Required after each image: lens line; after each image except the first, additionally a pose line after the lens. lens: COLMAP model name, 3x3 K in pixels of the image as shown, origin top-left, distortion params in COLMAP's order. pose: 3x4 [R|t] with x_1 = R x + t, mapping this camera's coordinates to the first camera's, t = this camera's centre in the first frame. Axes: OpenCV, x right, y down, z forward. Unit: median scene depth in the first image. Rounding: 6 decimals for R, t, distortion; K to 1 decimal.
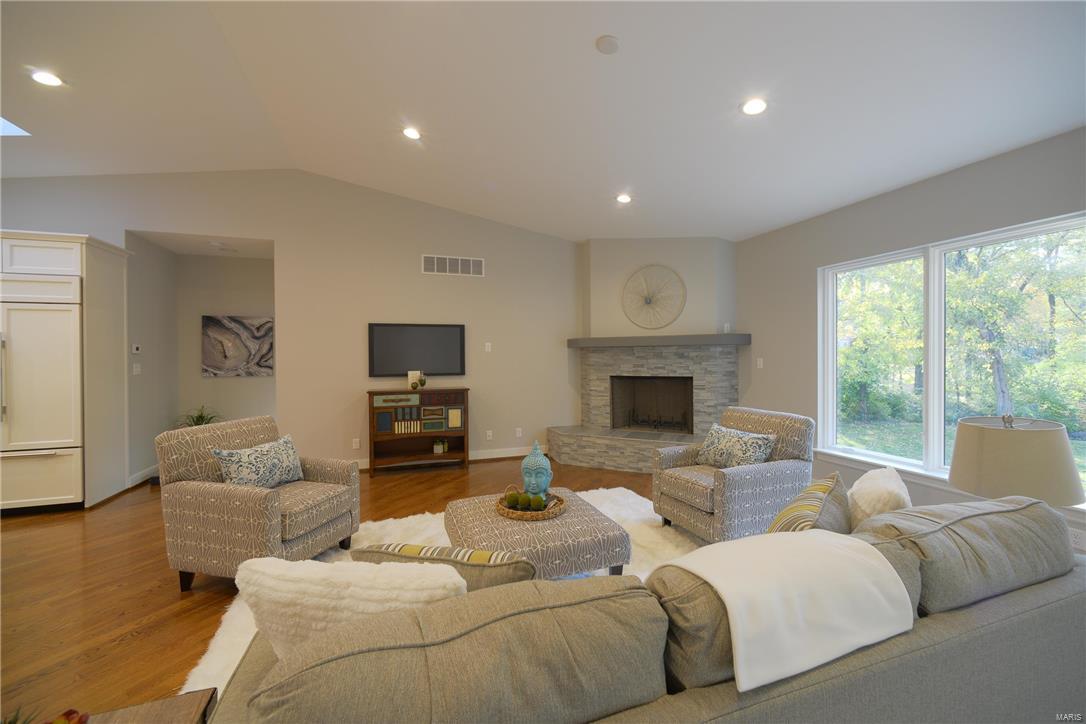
lens RADIAL K [[430.6, 0, 545.1], [0, 430.6, 359.0], [0, 0, 1]] dist [0.001390, -0.001256]
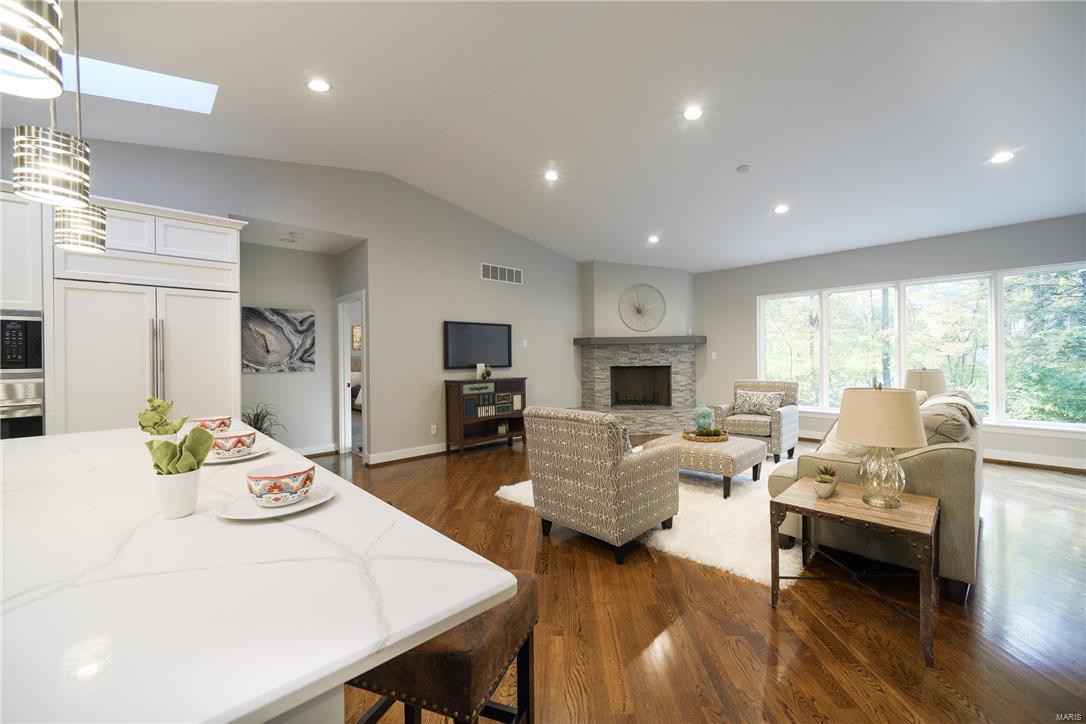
lens RADIAL K [[430.6, 0, 543.3], [0, 430.6, 360.9], [0, 0, 1]] dist [0.001390, -0.001256]
pose [[0.908660, -0.007362, 0.417471, -0.639947], [0.008168, 0.999967, -0.000144, 0.022652], [-0.417456, 0.003541, 0.908690, -0.120001]]
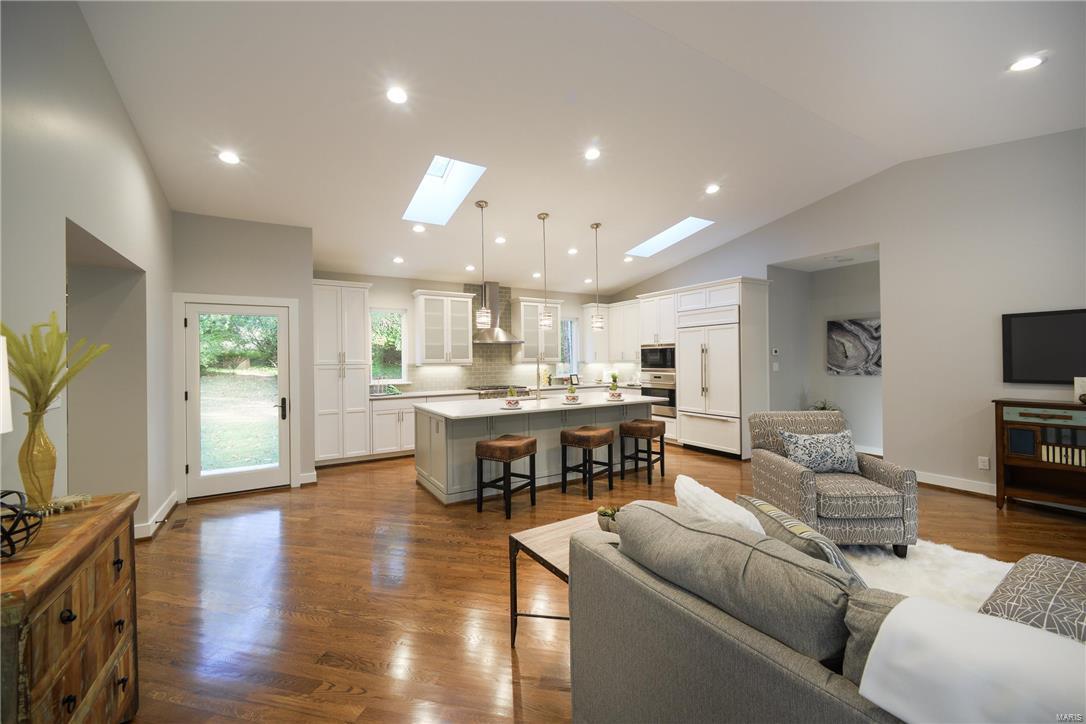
lens RADIAL K [[430.6, 0, 543.5], [0, 430.6, 355.8], [0, 0, 1]] dist [0.001390, -0.001256]
pose [[0.219950, -0.004865, -0.975499, 0.176959], [0.004555, 0.999982, -0.003960, -0.007778], [0.975500, -0.003572, 0.219968, 0.001597]]
